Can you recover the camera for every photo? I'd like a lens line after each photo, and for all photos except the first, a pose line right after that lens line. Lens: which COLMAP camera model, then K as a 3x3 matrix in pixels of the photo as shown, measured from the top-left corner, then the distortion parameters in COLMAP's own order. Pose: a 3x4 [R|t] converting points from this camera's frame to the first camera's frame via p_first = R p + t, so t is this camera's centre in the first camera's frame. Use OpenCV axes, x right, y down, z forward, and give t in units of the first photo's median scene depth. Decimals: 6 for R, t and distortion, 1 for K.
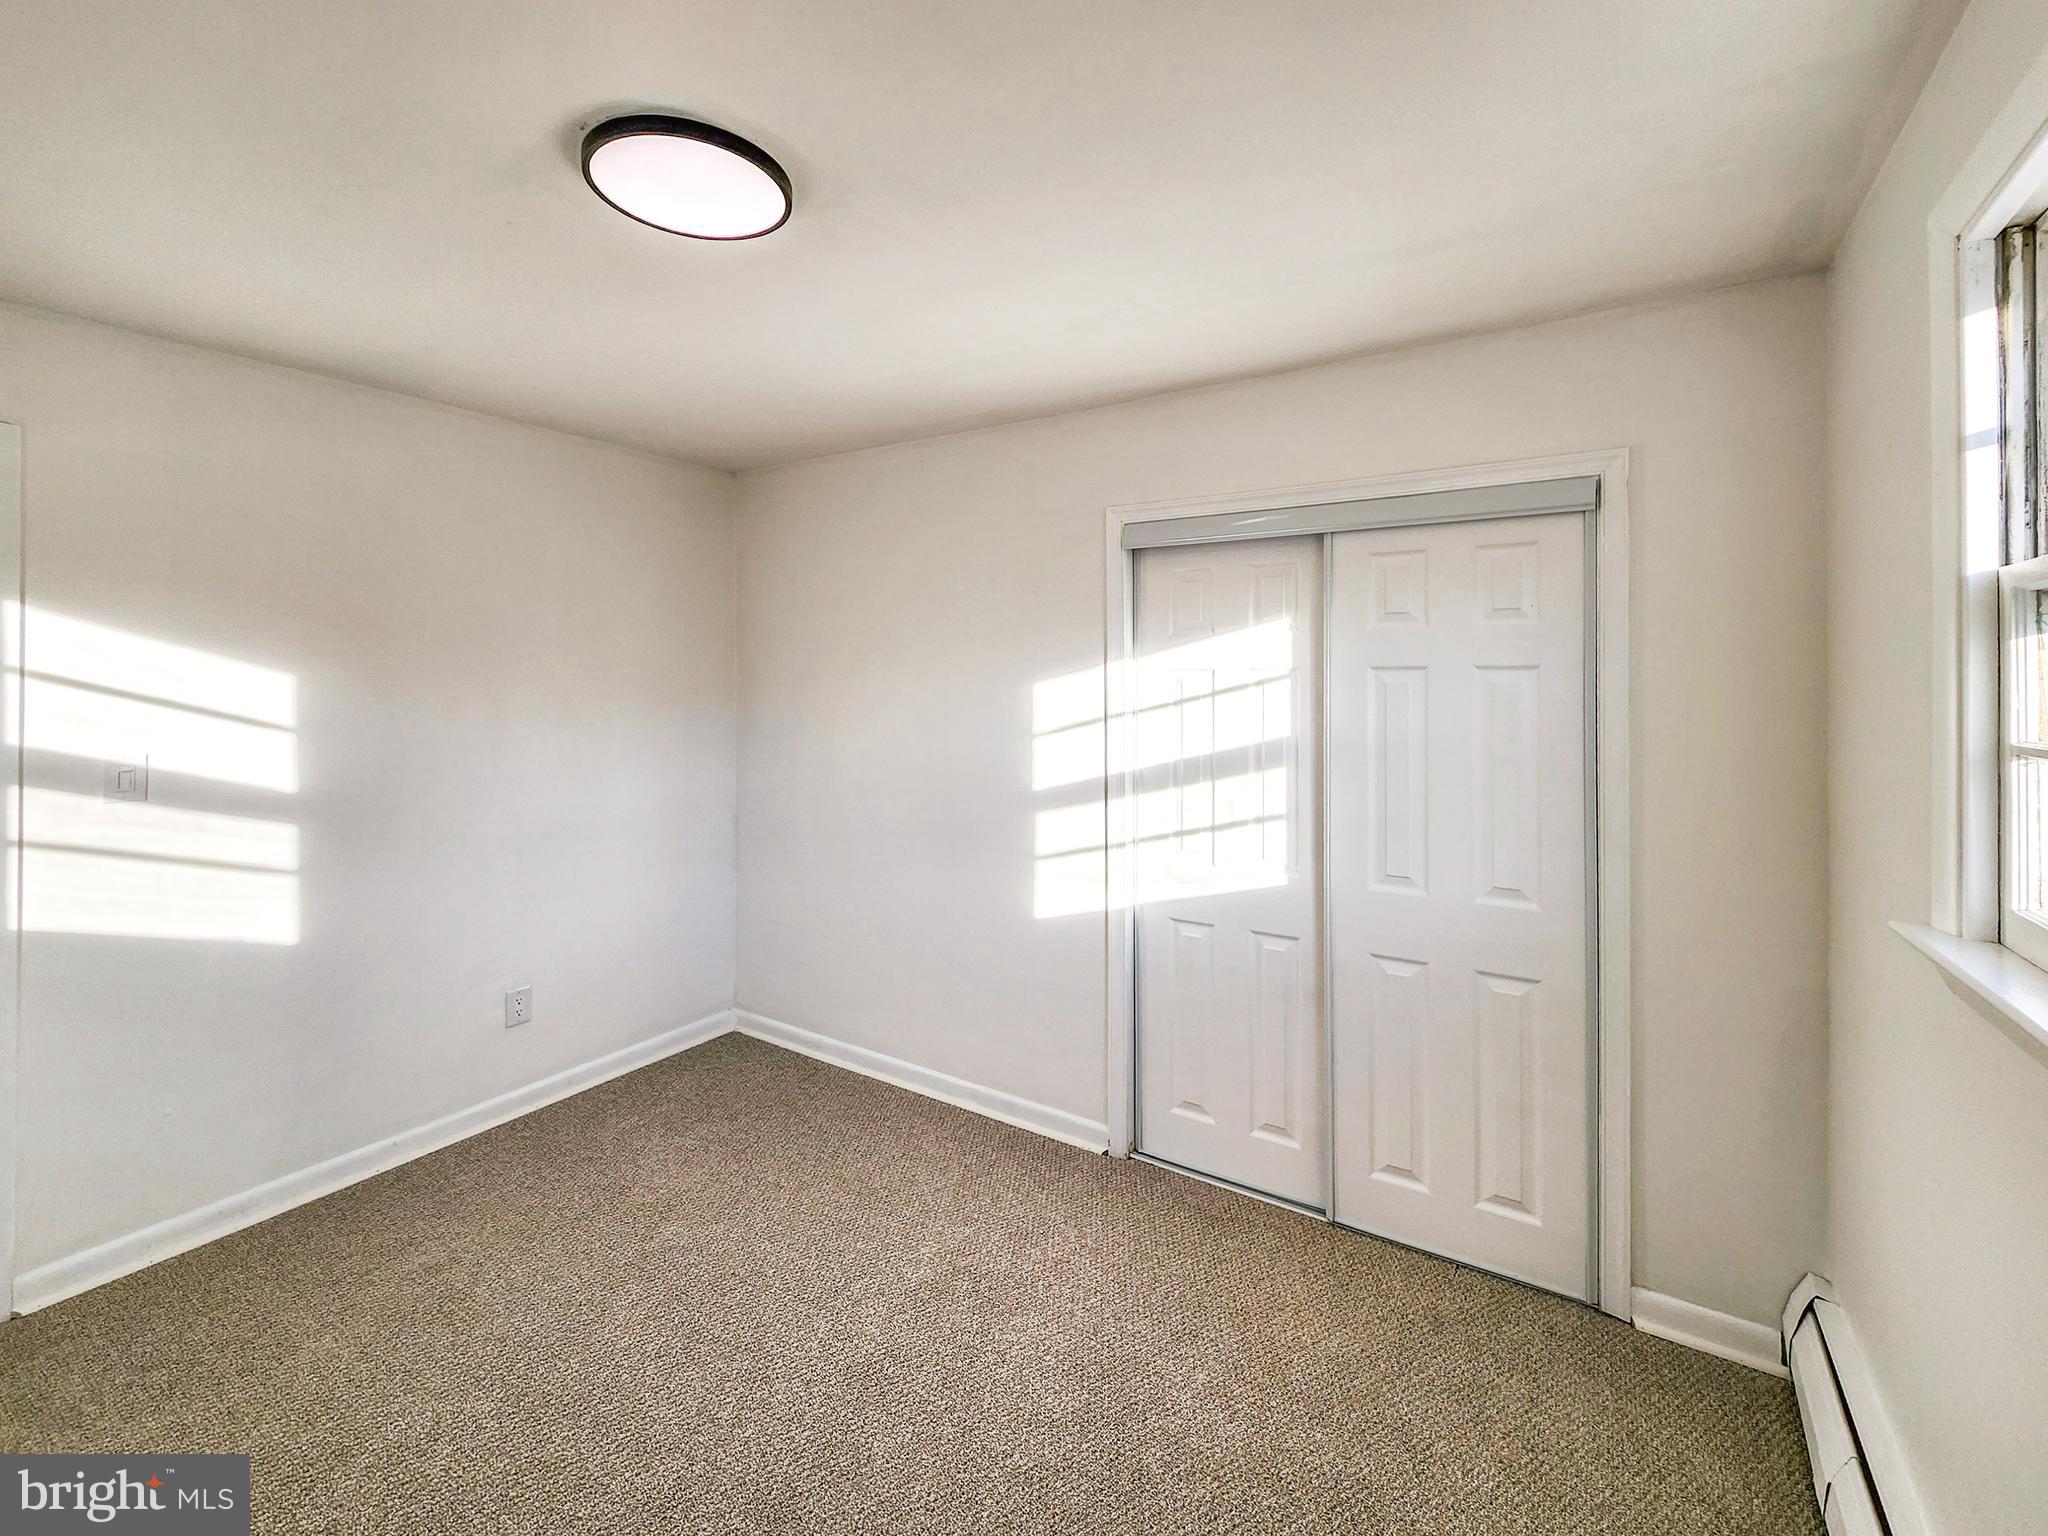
lens RADIAL K [[833.3, 0, 1132.4], [0, 833.3, 682.2], [0, 0, 1]] dist [0.000280, -0.000023]
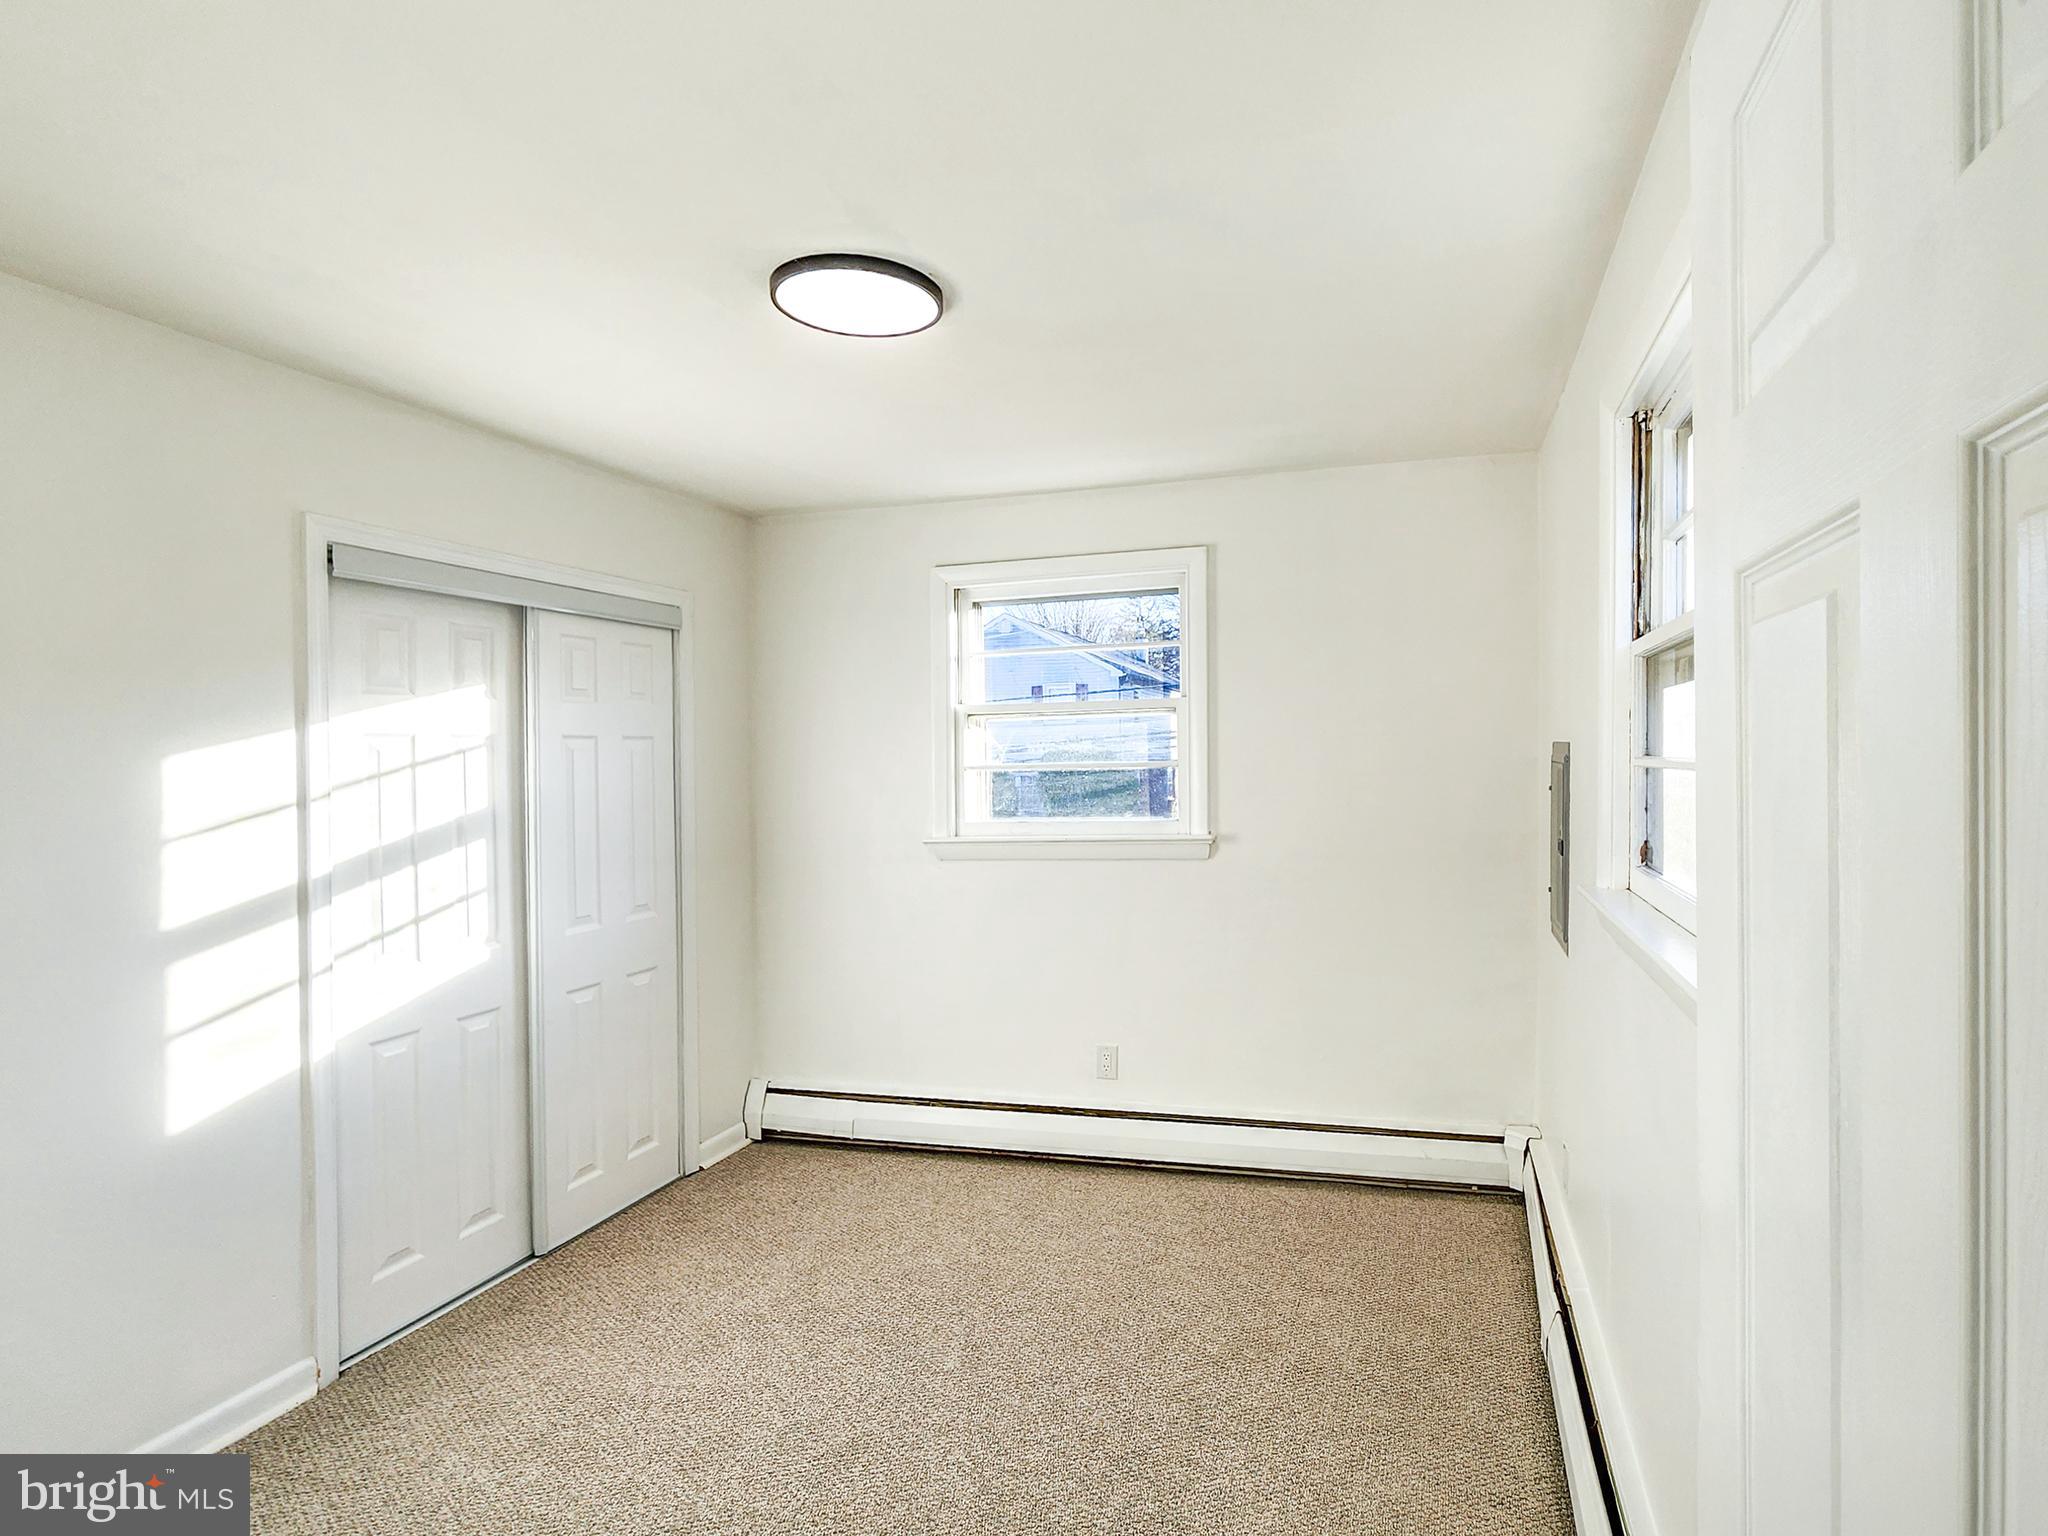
lens RADIAL K [[855.9, 0, 1027.7], [0, 855.9, 726.0], [0, 0, 1]] dist [0.000944, -0.000293]
pose [[-0.071227, 0.017009, 0.997315, -0.855368], [-0.002469, 0.999849, -0.017229, -0.013372], [-0.997457, -0.003689, -0.071175, 0.433293]]
